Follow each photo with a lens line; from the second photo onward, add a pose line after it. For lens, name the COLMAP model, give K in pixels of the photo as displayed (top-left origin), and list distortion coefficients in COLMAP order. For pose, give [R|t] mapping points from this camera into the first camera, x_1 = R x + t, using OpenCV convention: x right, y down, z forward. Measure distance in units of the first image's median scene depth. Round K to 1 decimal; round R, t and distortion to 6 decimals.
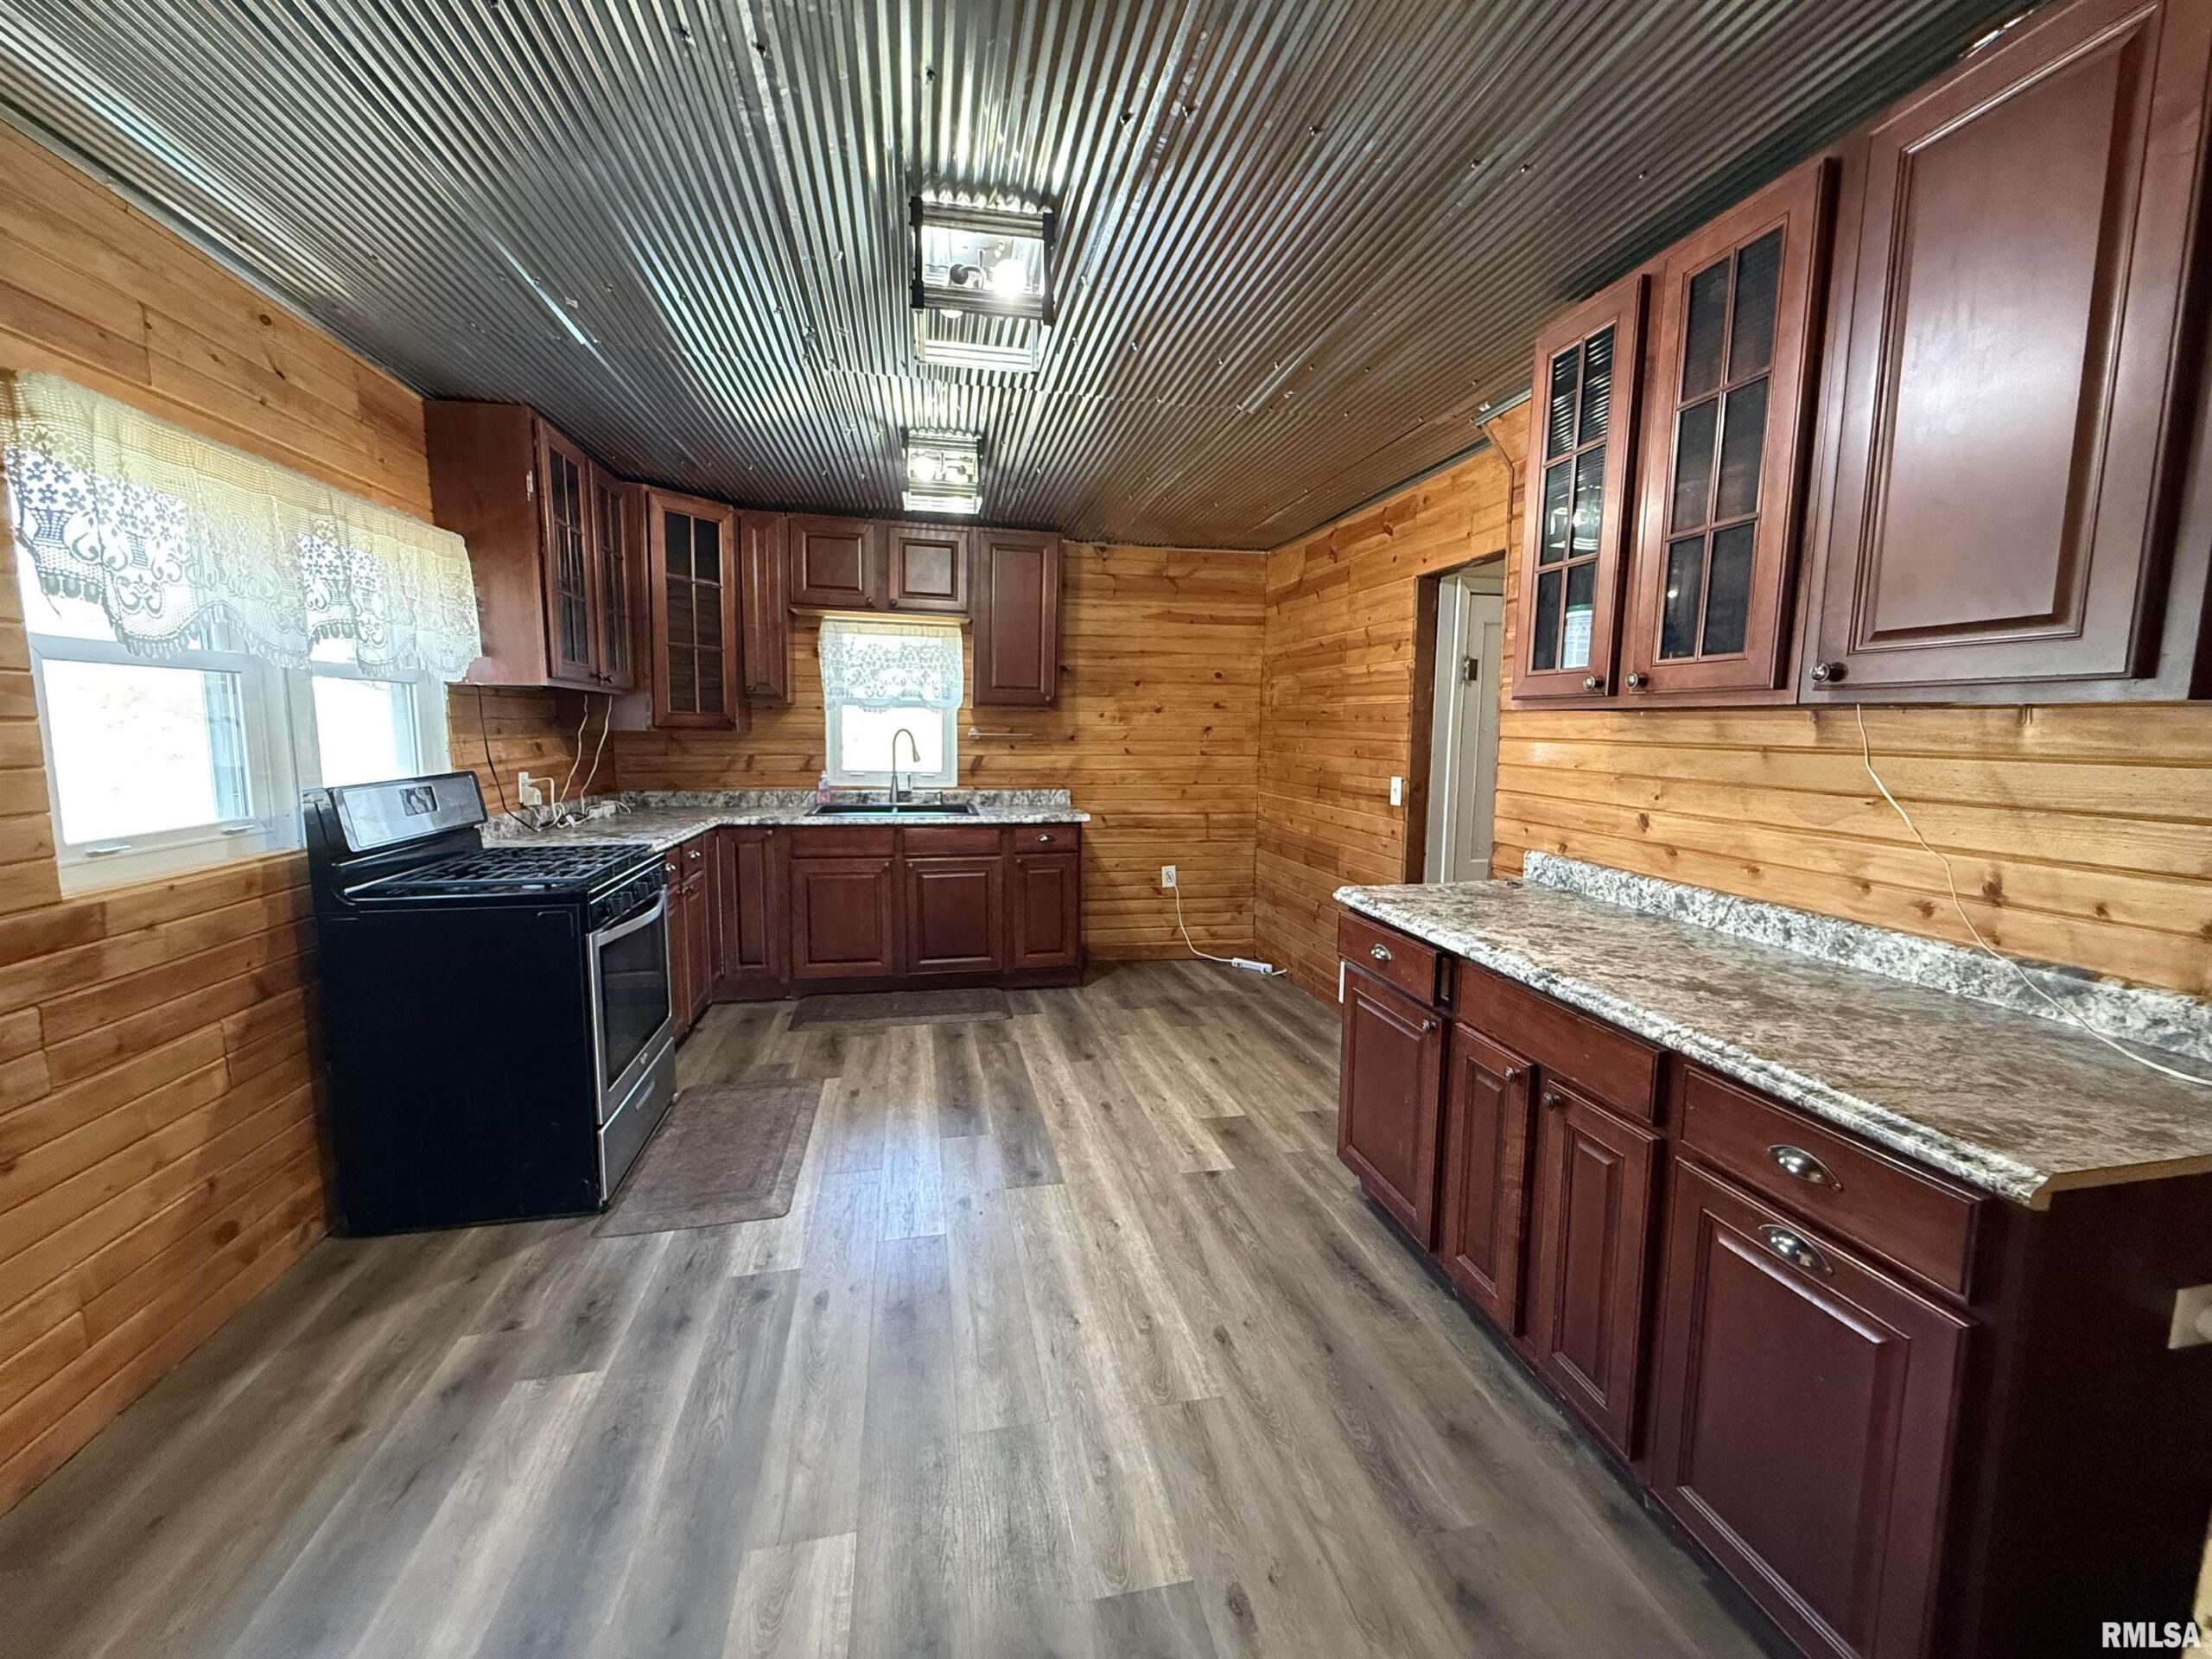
lens RADIAL K [[881.7, 0, 1102.3], [0, 881.7, 831.8], [0, 0, 1]] dist [-0.000372, 0.000346]
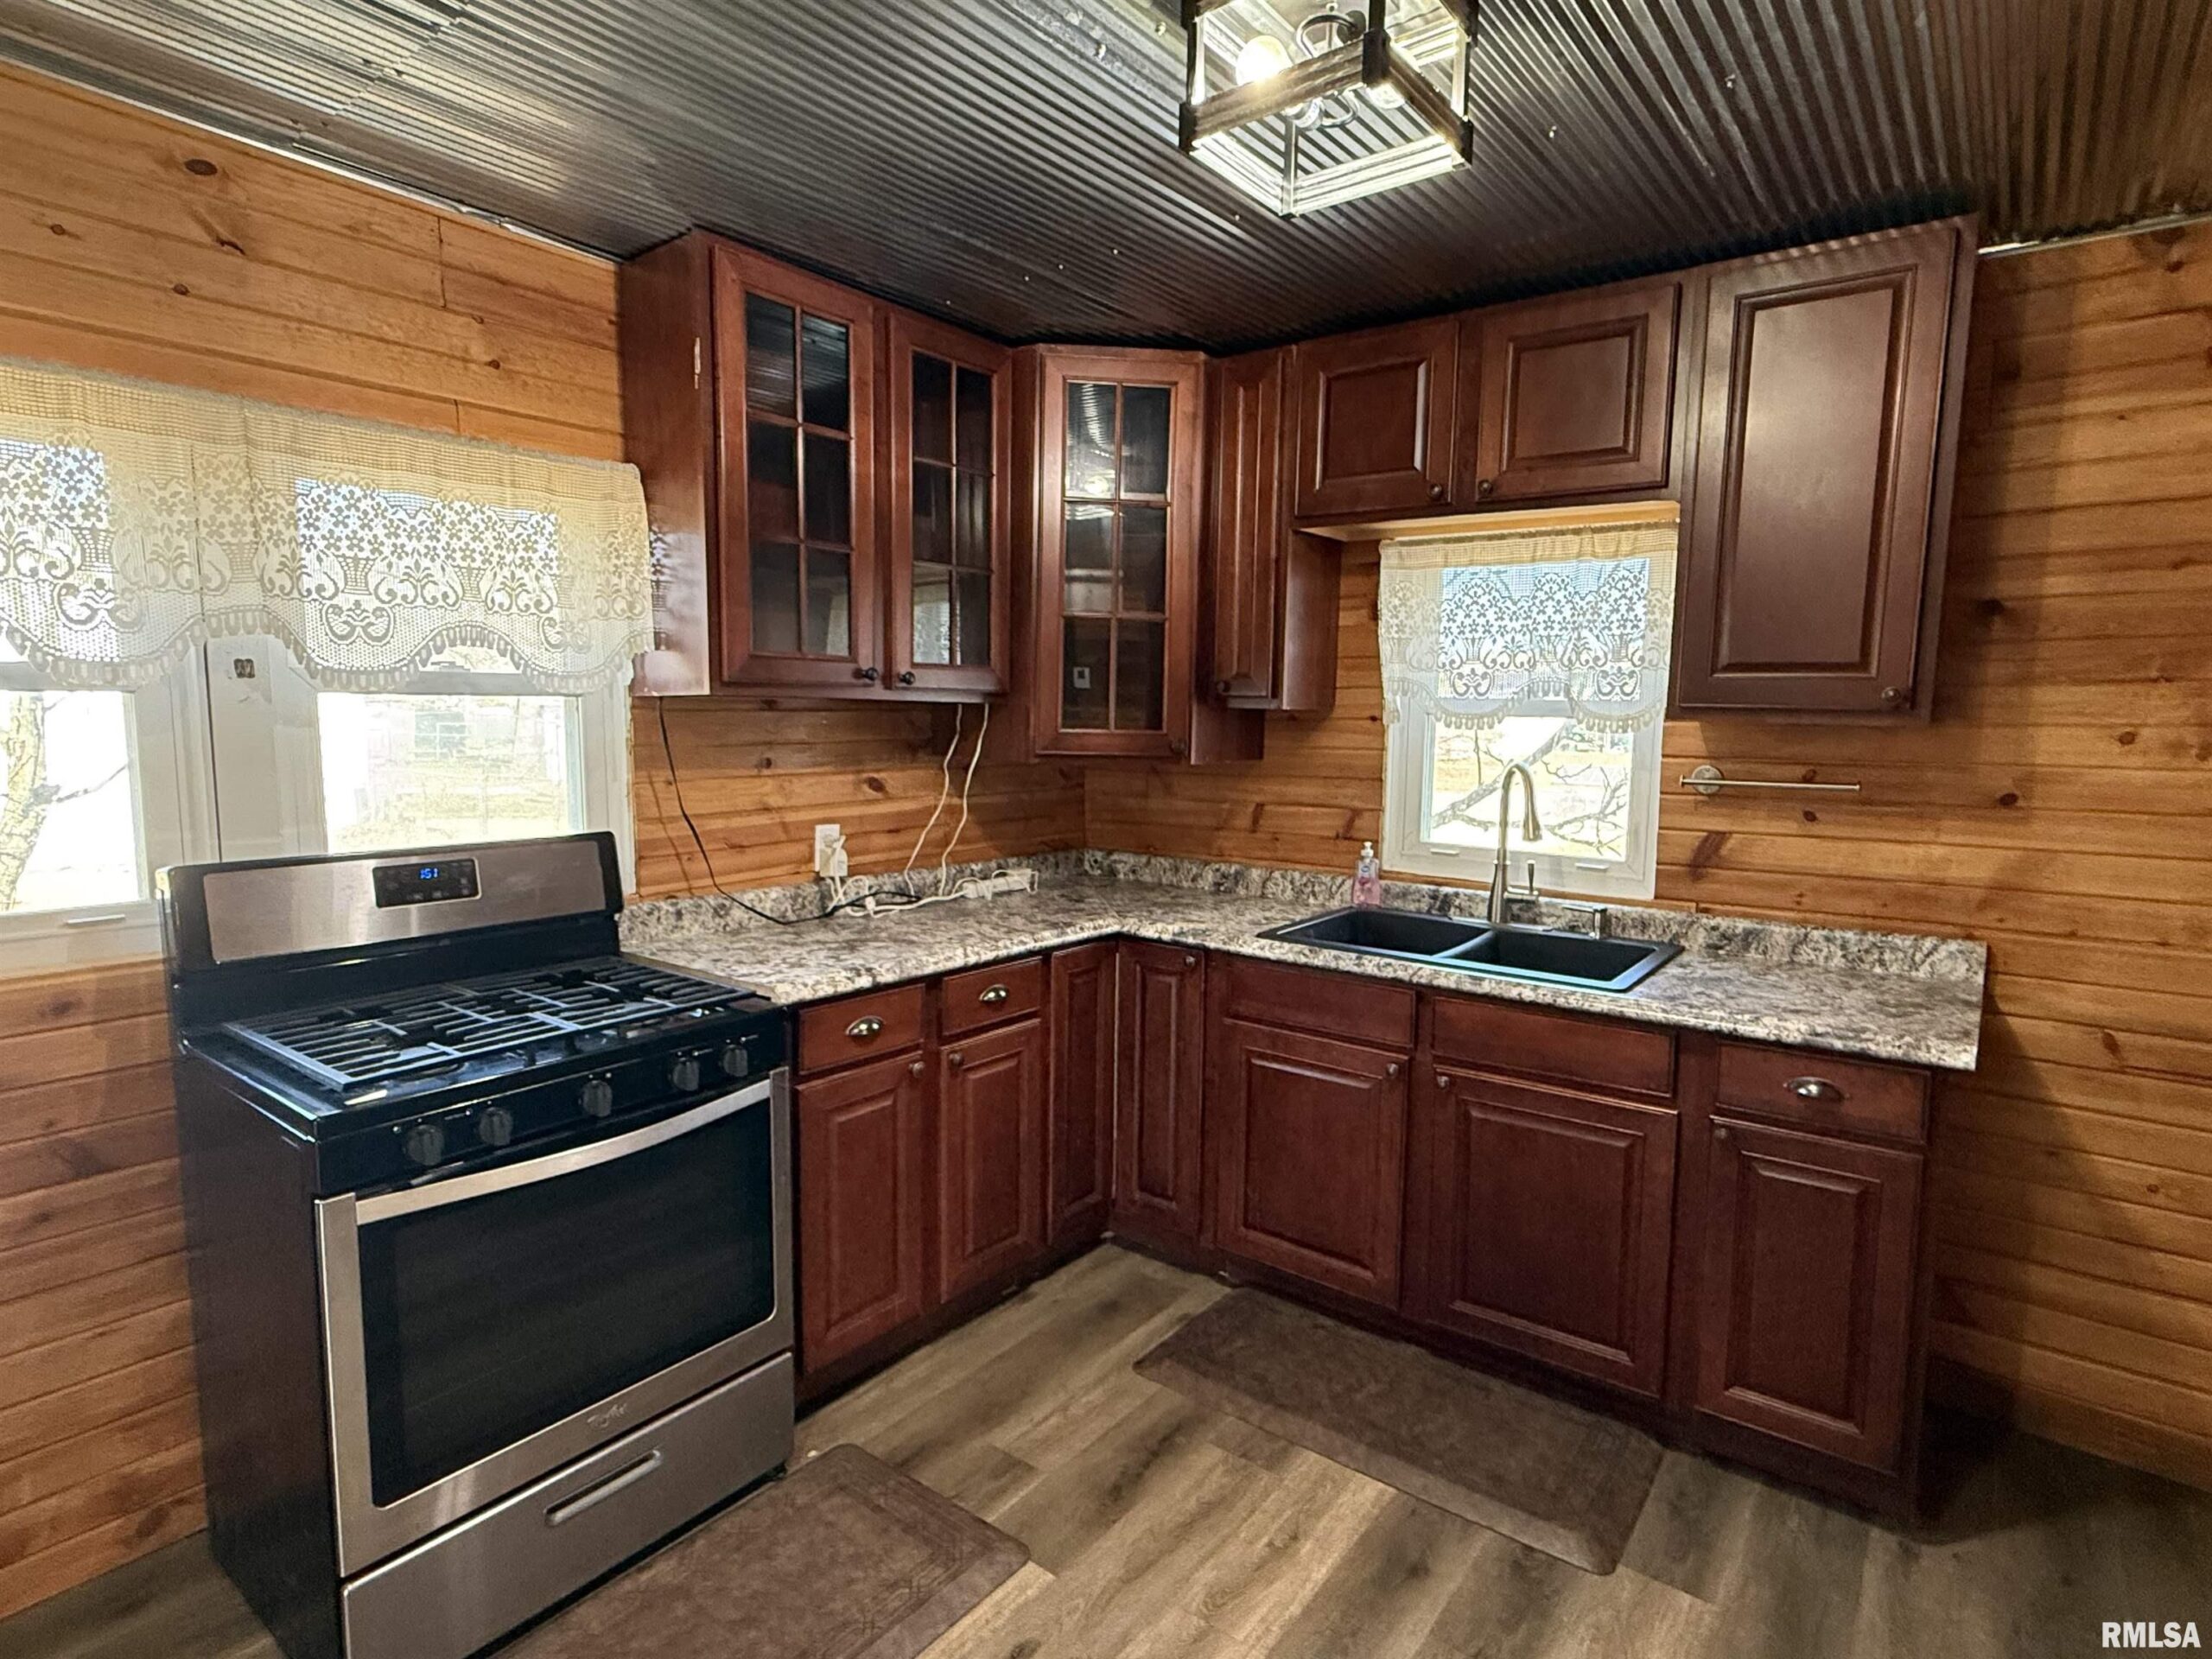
lens RADIAL K [[1154.4, 0, 1088.4], [0, 1154.4, 828.4], [0, 0, 1]] dist [0.003514, -0.001380]
pose [[0.644321, 0.071847, -0.761373, 0.097380], [-0.094585, 0.995420, 0.013890, -0.078654], [0.758883, 0.063065, 0.648166, 0.490603]]
